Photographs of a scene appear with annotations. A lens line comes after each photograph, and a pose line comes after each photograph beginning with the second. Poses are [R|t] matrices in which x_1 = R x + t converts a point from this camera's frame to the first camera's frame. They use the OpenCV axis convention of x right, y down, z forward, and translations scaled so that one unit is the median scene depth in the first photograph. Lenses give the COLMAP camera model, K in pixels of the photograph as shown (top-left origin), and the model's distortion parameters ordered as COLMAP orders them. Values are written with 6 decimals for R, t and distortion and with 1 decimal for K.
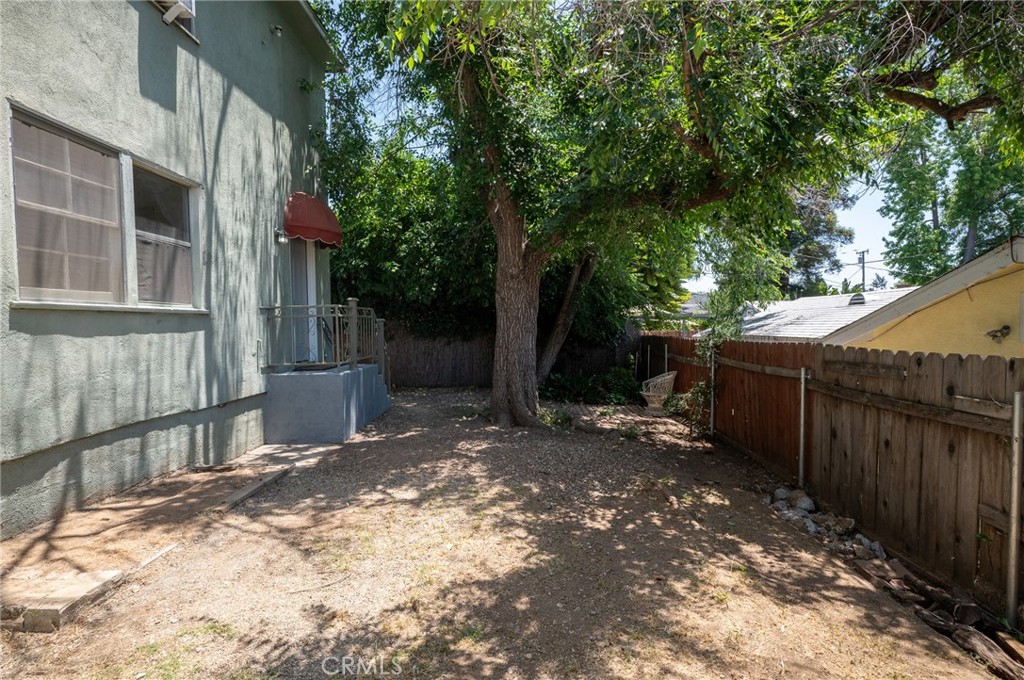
lens RADIAL K [[491.4, 0, 512.0], [0, 491.4, 340.0], [0, 0, 1]] dist [0.002212, 0.000808]
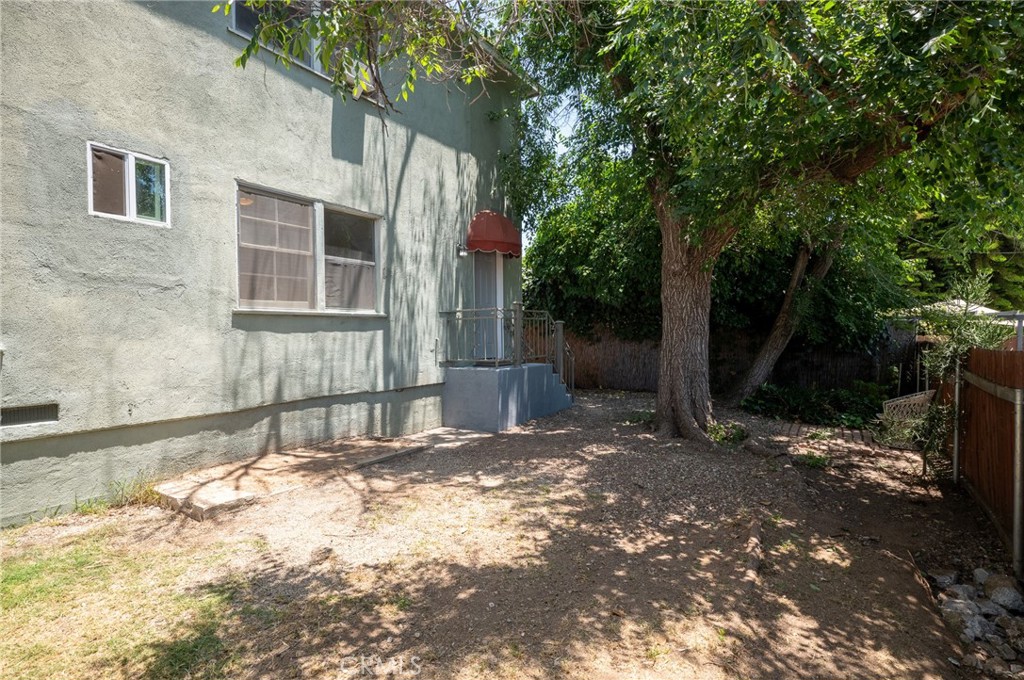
lens RADIAL K [[496.2, 0, 522.5], [0, 496.2, 335.6], [0, 0, 1]] dist [0.001776, 0.000341]
pose [[0.853273, 0.007970, -0.521404, 0.399038], [-0.017185, 0.999770, -0.012841, 0.006225], [0.521181, 0.019918, 0.853213, 0.102086]]
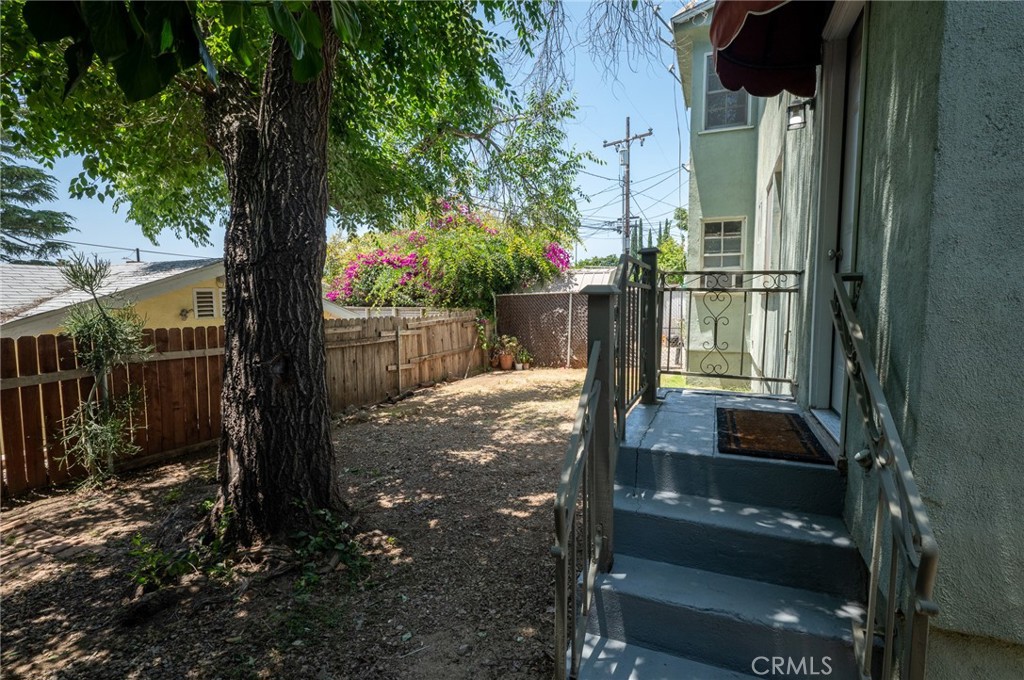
lens RADIAL K [[491.4, 0, 512.0], [0, 491.4, 340.0], [0, 0, 1]] dist [0.002212, 0.000808]
pose [[-0.924102, -0.023189, 0.381441, -0.579869], [0.023048, 0.992958, 0.116202, -0.087505], [-0.381449, 0.116173, -0.917061, 2.253123]]
